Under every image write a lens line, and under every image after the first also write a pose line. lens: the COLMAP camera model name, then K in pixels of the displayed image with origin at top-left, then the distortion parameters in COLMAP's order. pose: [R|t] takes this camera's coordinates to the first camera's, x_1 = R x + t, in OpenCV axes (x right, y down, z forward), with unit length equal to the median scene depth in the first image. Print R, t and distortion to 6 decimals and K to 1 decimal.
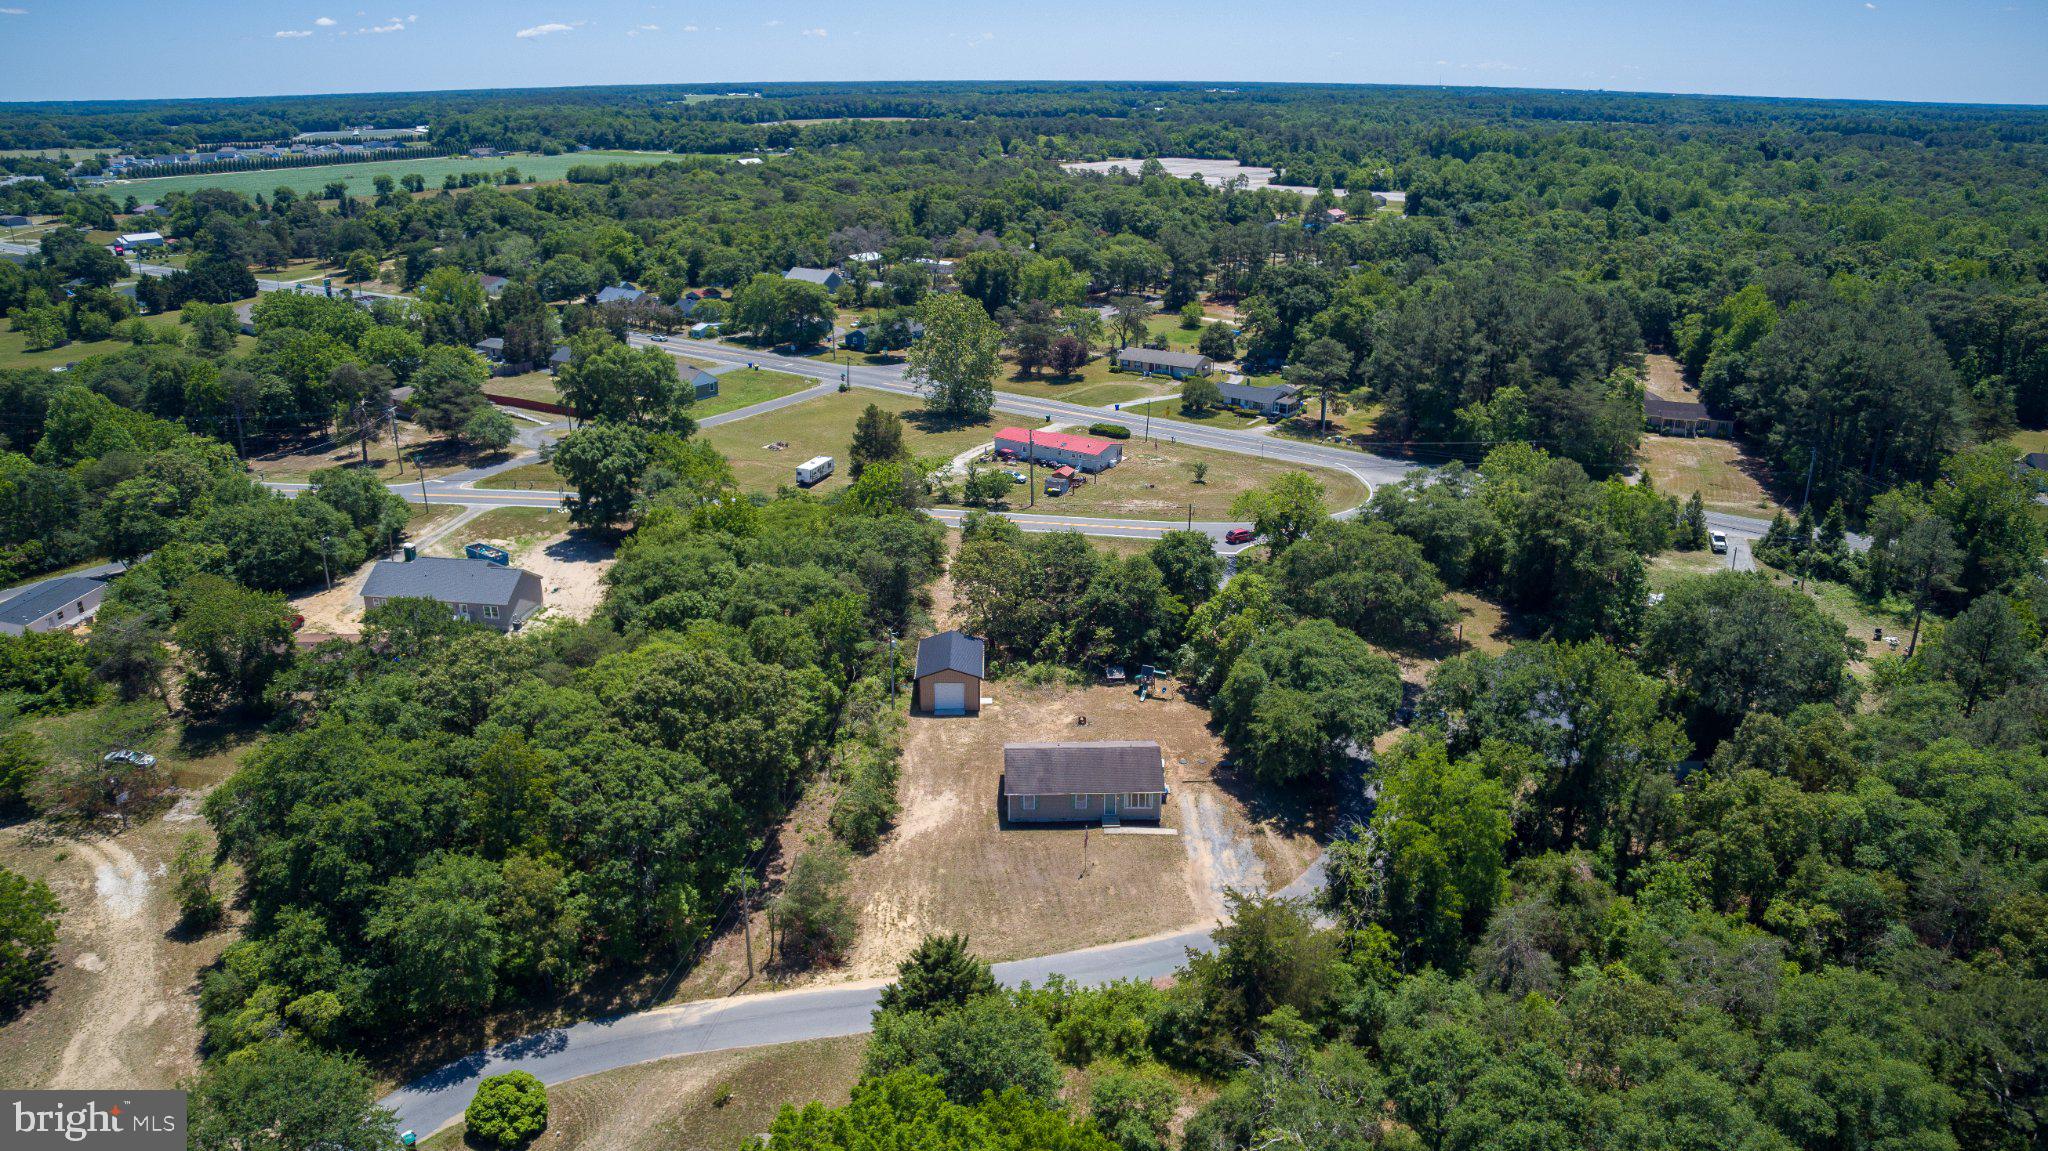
lens RADIAL K [[1353.9, 0, 1035.4], [0, 1353.9, 574.6], [0, 0, 1]] dist [-0.113399, 0.036991]
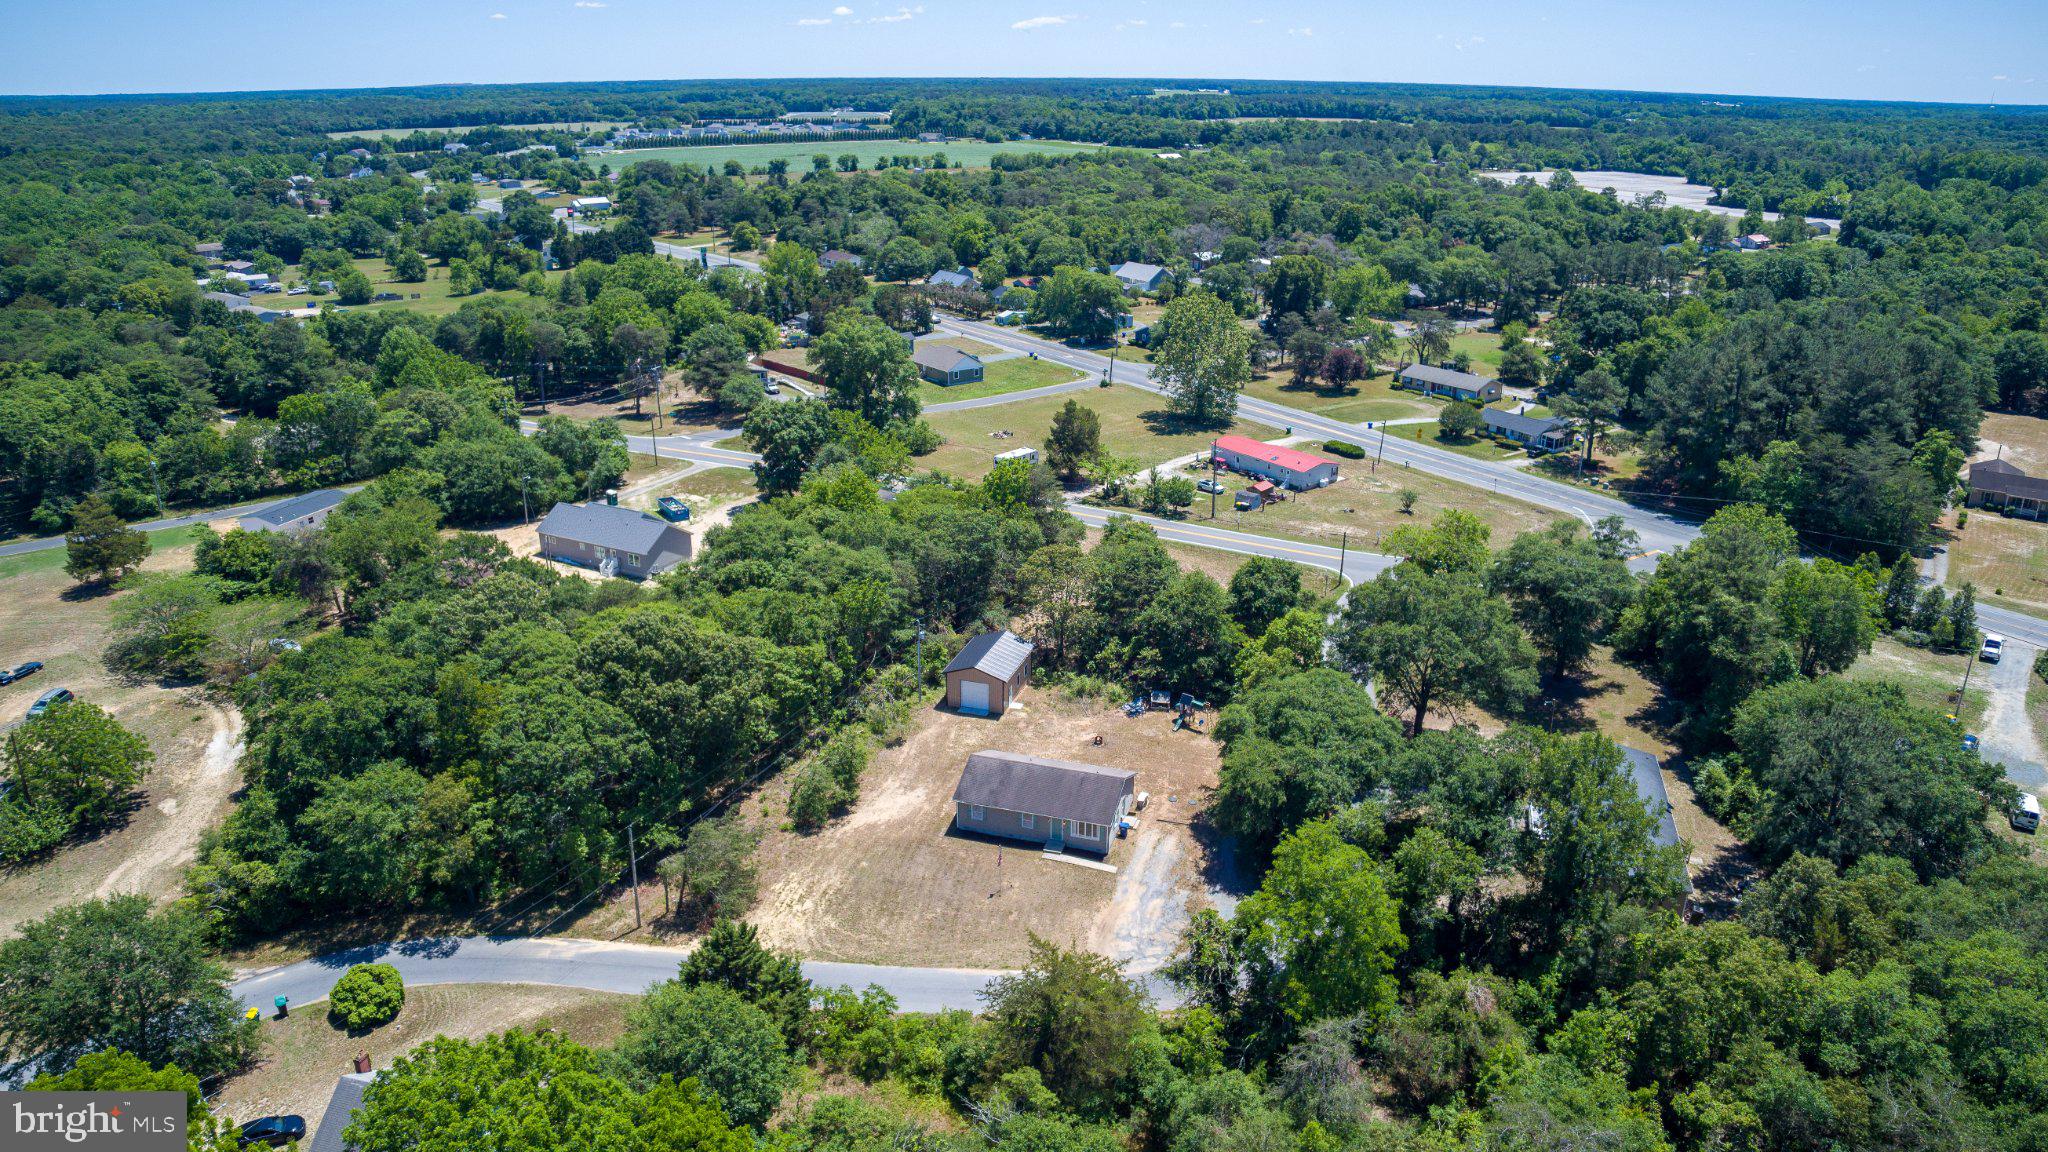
lens RADIAL K [[1349.9, 0, 1031.5], [0, 1349.9, 575.6], [0, 0, 1]] dist [-0.098957, -0.003924]
pose [[0.944068, 0.117667, -0.308041, 0.172915], [-0.116912, 0.992921, 0.020976, -0.014628], [0.308328, 0.016210, 0.951142, 0.045810]]
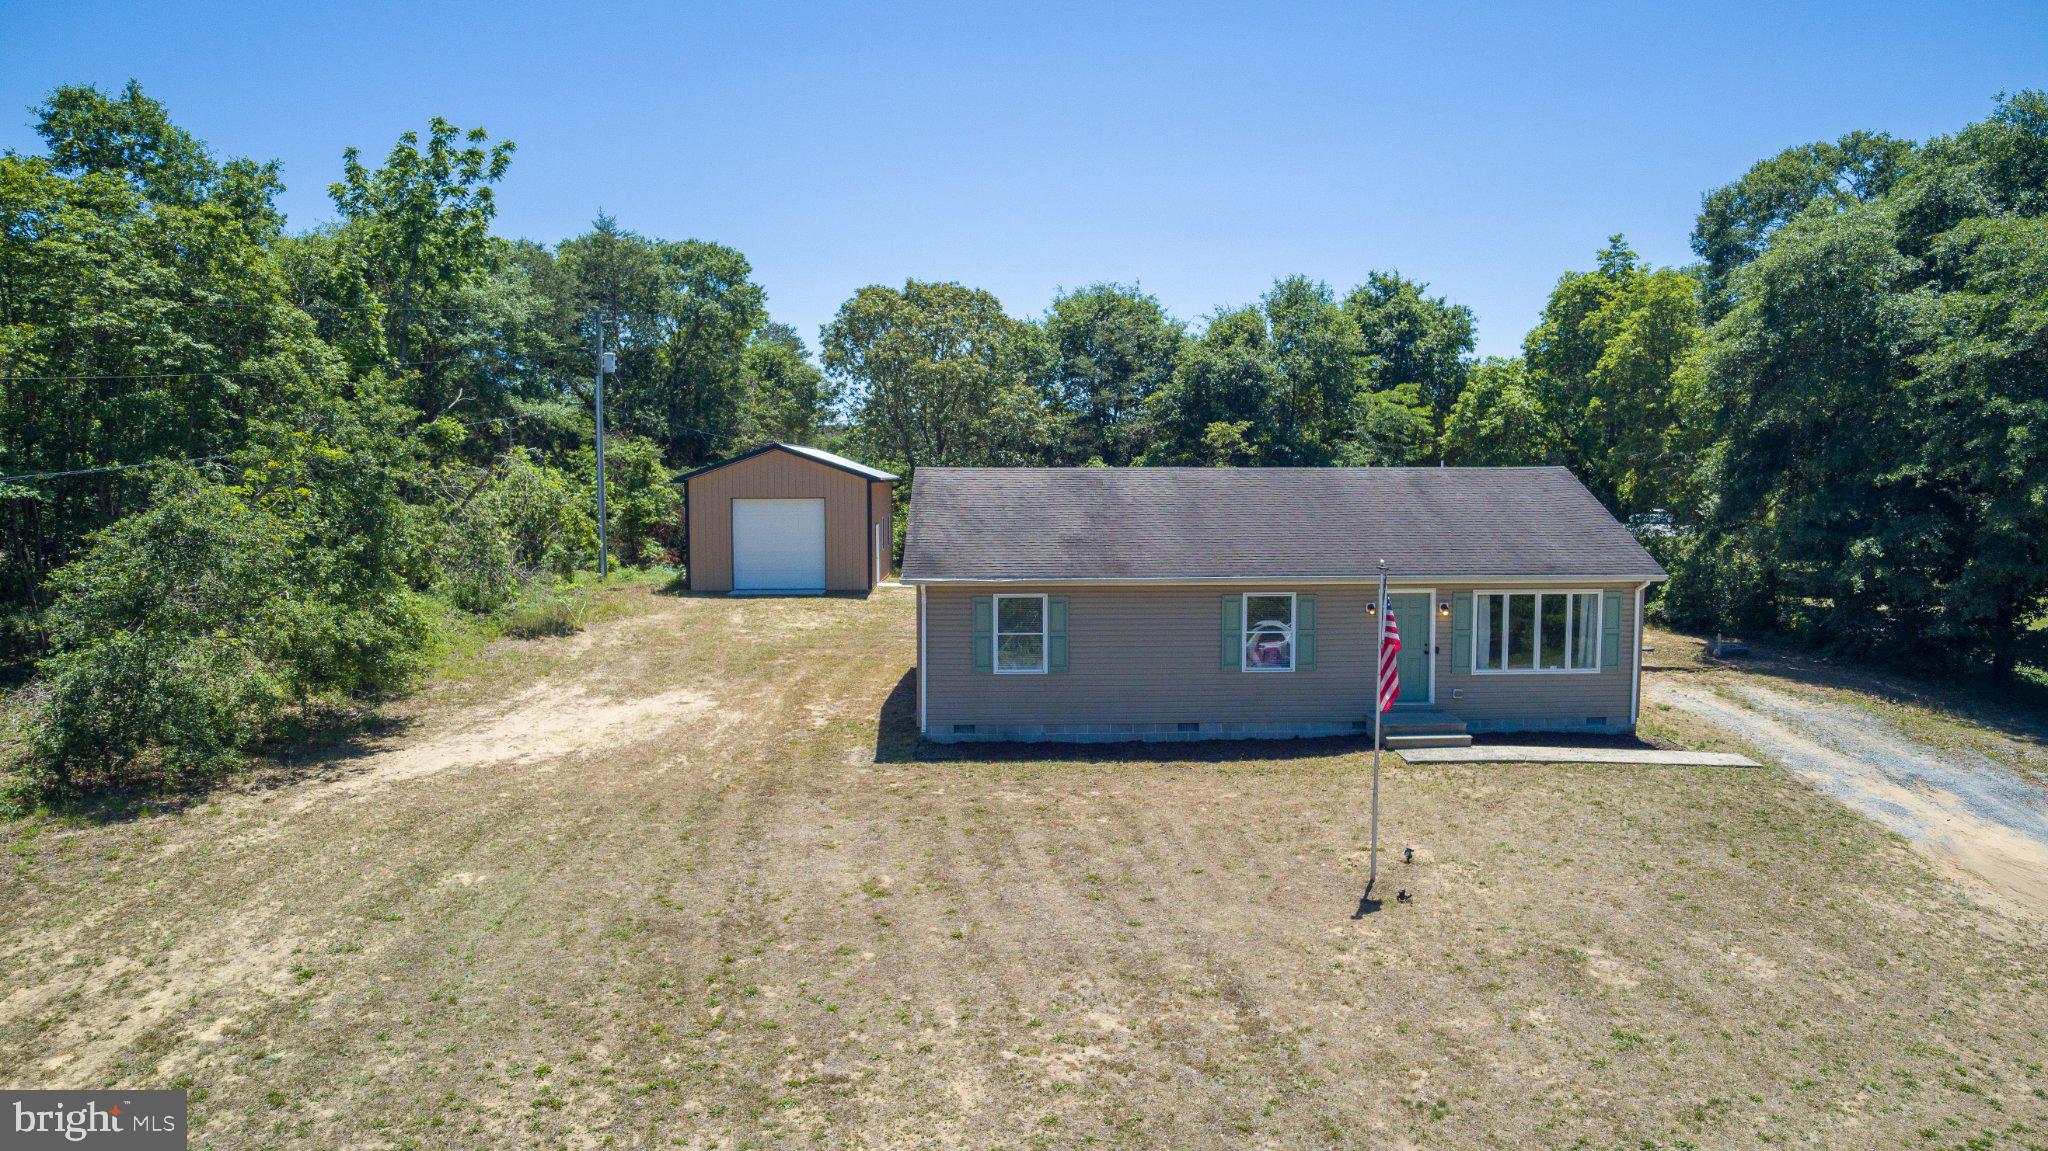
lens RADIAL K [[1353.9, 0, 1035.4], [0, 1353.9, 574.6], [0, 0, 1]] dist [-0.113399, 0.036991]
pose [[0.999994, -0.002875, 0.002108, -0.001479], [0.003347, 0.960718, -0.277507, 0.120287], [-0.001227, 0.277512, 0.960721, 0.441842]]
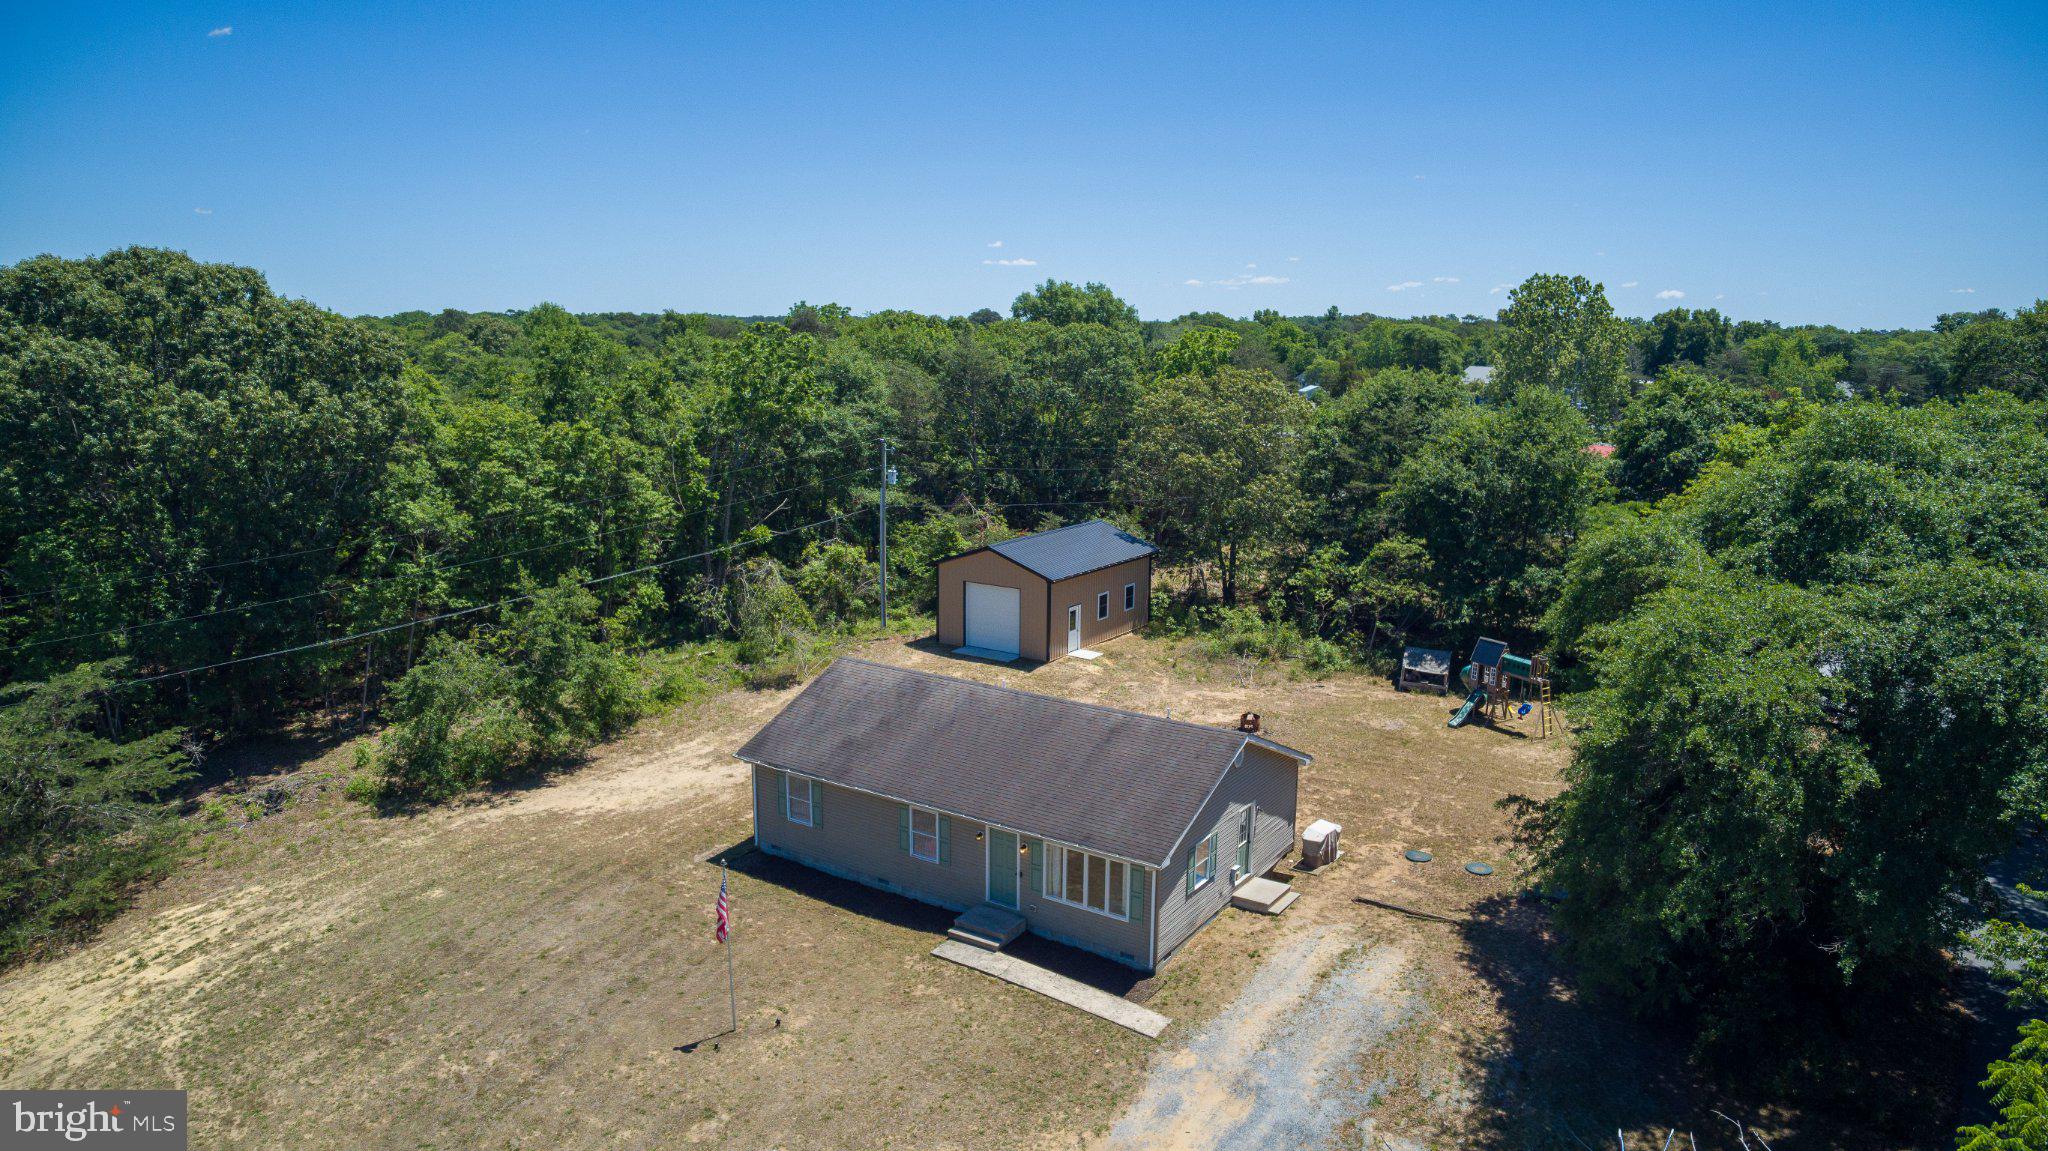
lens RADIAL K [[1301.0, 0, 1024.0], [0, 1301.0, 575.5], [0, 0, 1]] dist [-0.097797, 0.002343]
pose [[0.815872, 0.115079, -0.566666, 0.117356], [-0.209147, 0.972375, -0.103655, 0.075685], [0.539083, 0.203086, 0.817401, 0.421288]]
